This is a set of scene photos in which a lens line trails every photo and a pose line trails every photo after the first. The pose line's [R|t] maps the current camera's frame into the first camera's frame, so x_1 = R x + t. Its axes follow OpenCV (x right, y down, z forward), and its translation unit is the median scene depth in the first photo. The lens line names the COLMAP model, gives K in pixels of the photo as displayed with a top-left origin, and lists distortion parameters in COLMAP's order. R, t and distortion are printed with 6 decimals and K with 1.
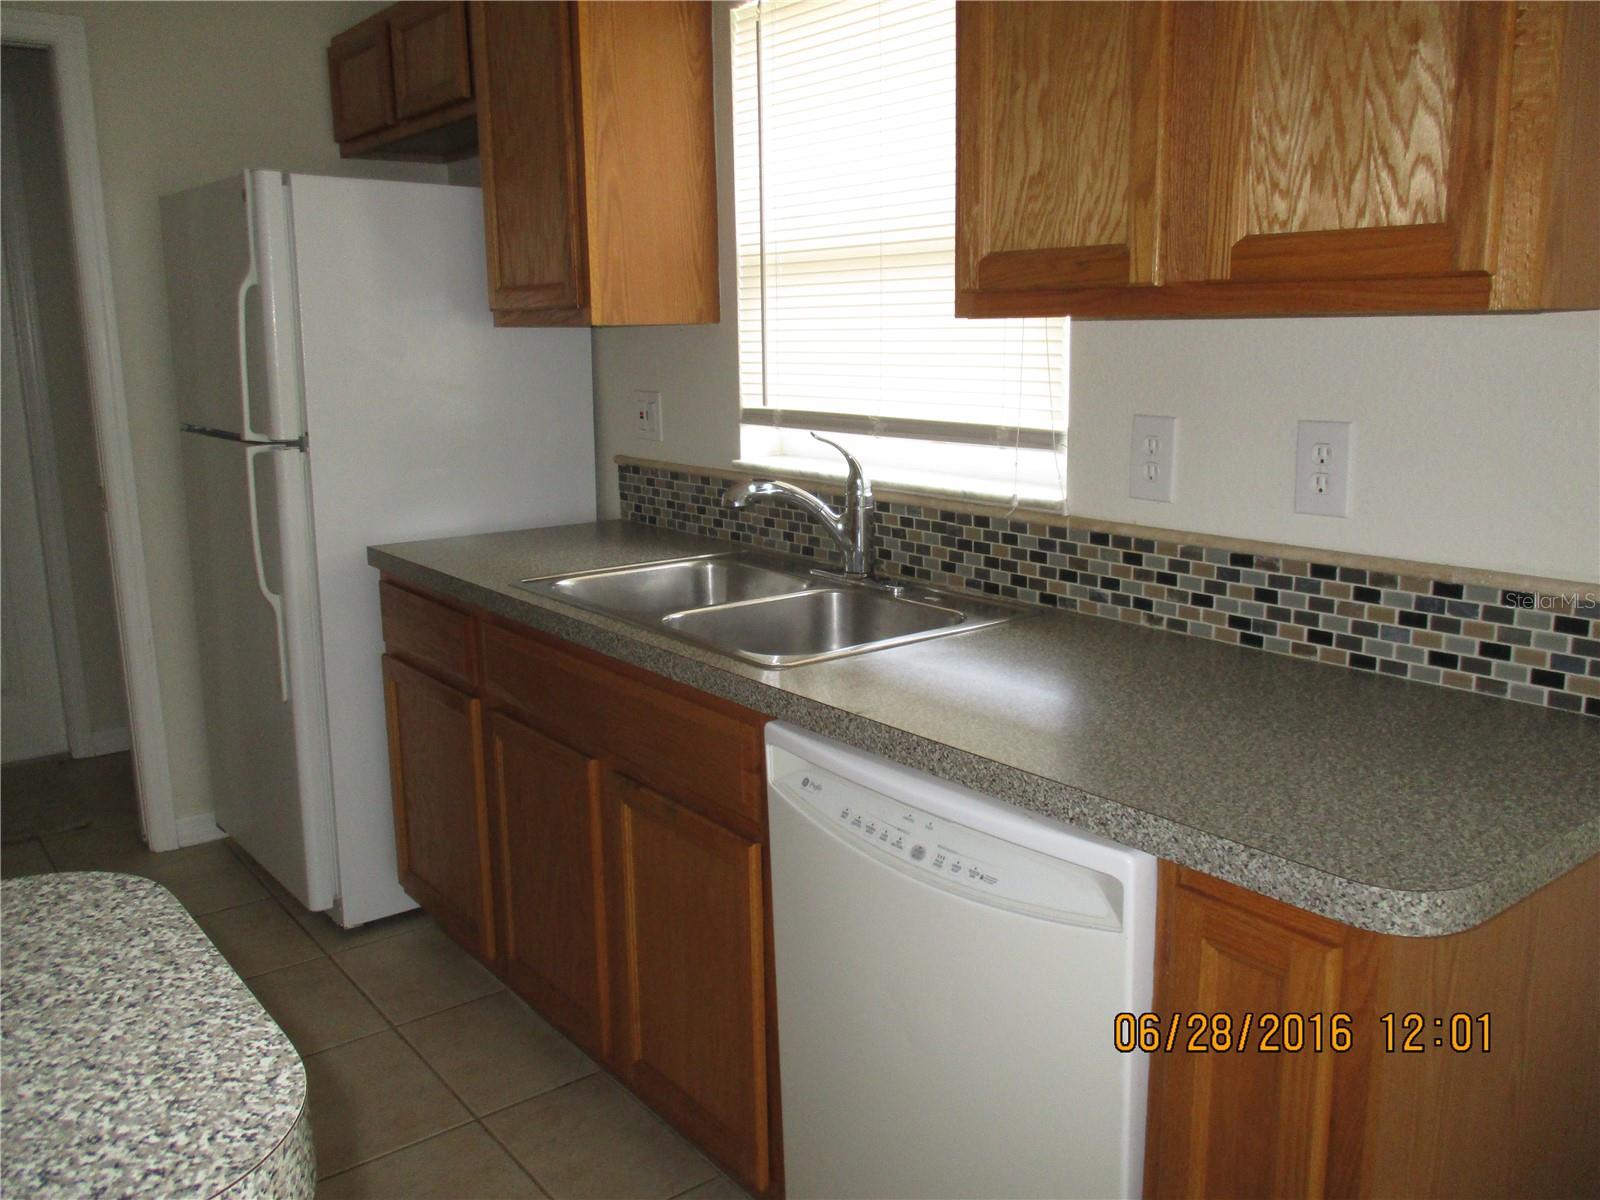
lens RADIAL K [[1318.6, 0, 803.6], [0, 1318.6, 603.9], [0, 0, 1]] dist [-0.033408, 0.019387]
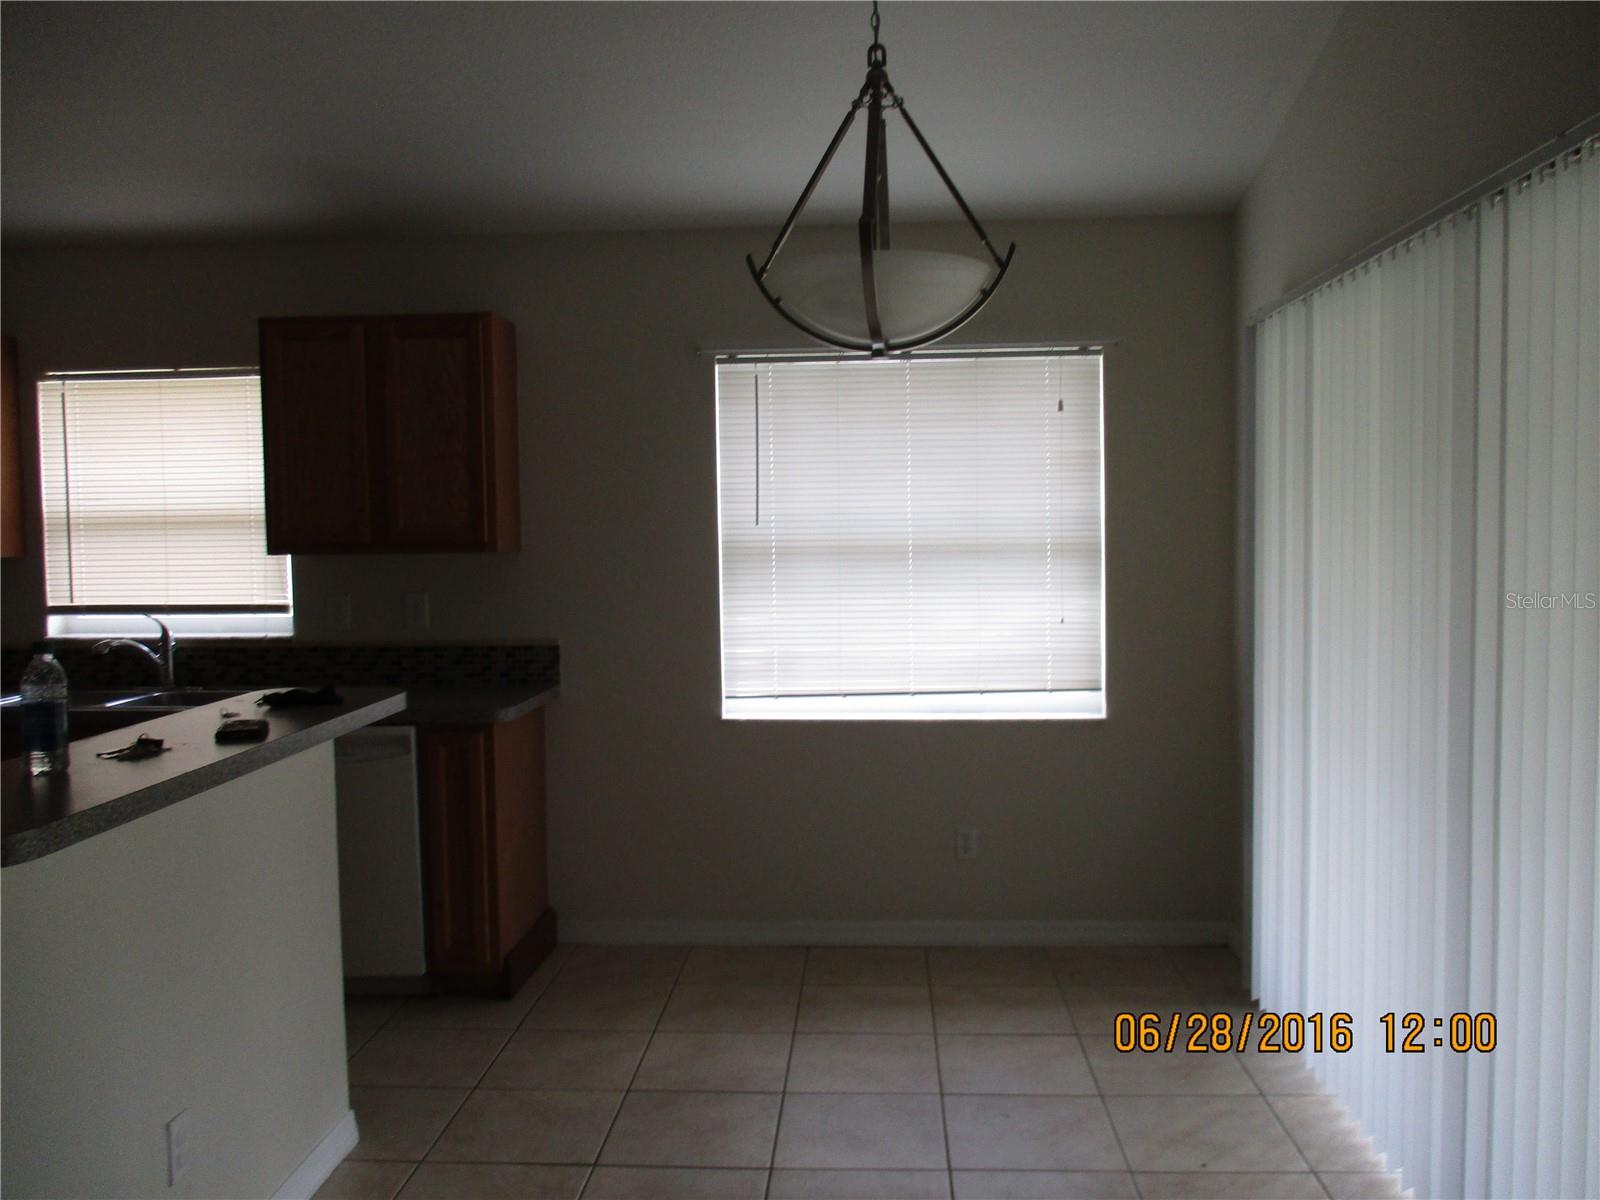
lens RADIAL K [[1318.6, 0, 798.4], [0, 1318.6, 592.8], [0, 0, 1]] dist [-0.033408, 0.019387]
pose [[0.658897, -0.043094, 0.750998, -0.728700], [0.158018, 0.984011, -0.082174, 0.135001], [-0.735449, 0.172815, 0.655171, -0.874986]]
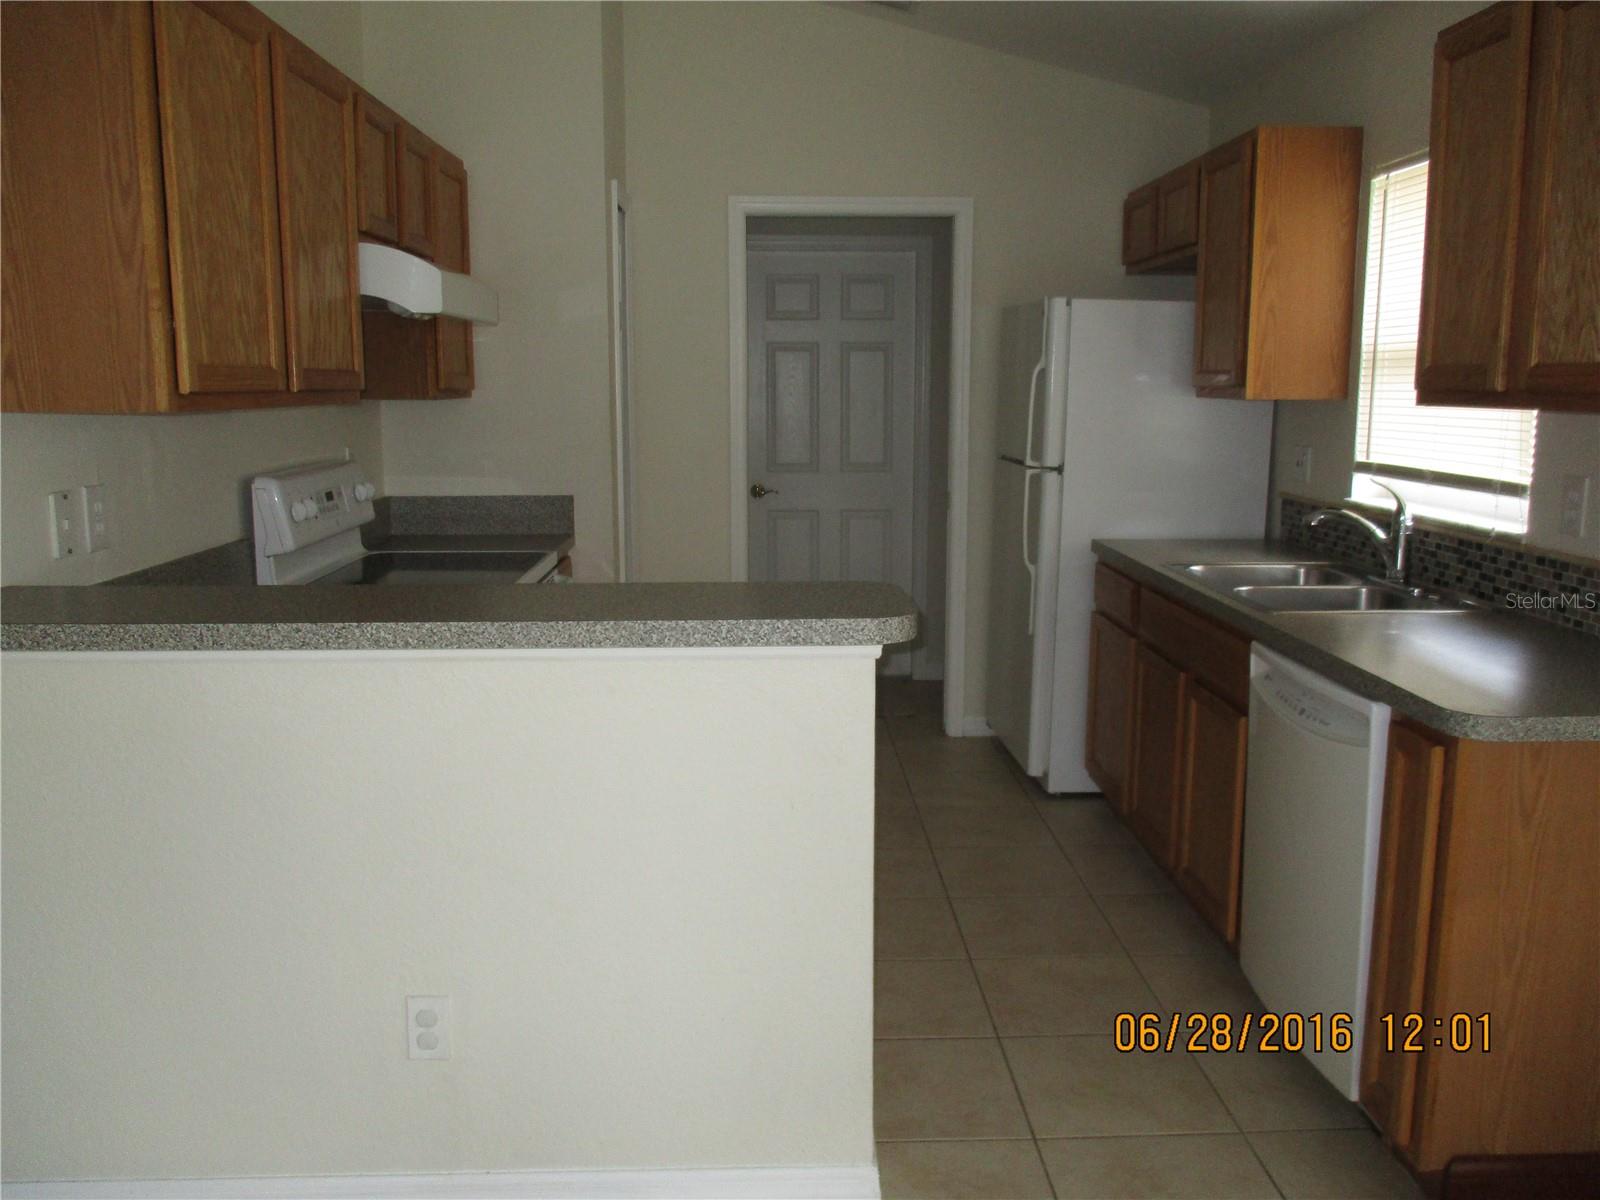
lens RADIAL K [[1318.6, 0, 794.9], [0, 1318.6, 605.0], [0, 0, 1]] dist [-0.033408, 0.019387]
pose [[0.802957, 0.111489, -0.585517, 0.328543], [-0.132487, 0.991160, 0.007040, 0.075117], [0.581126, 0.071921, 0.810629, -0.482177]]
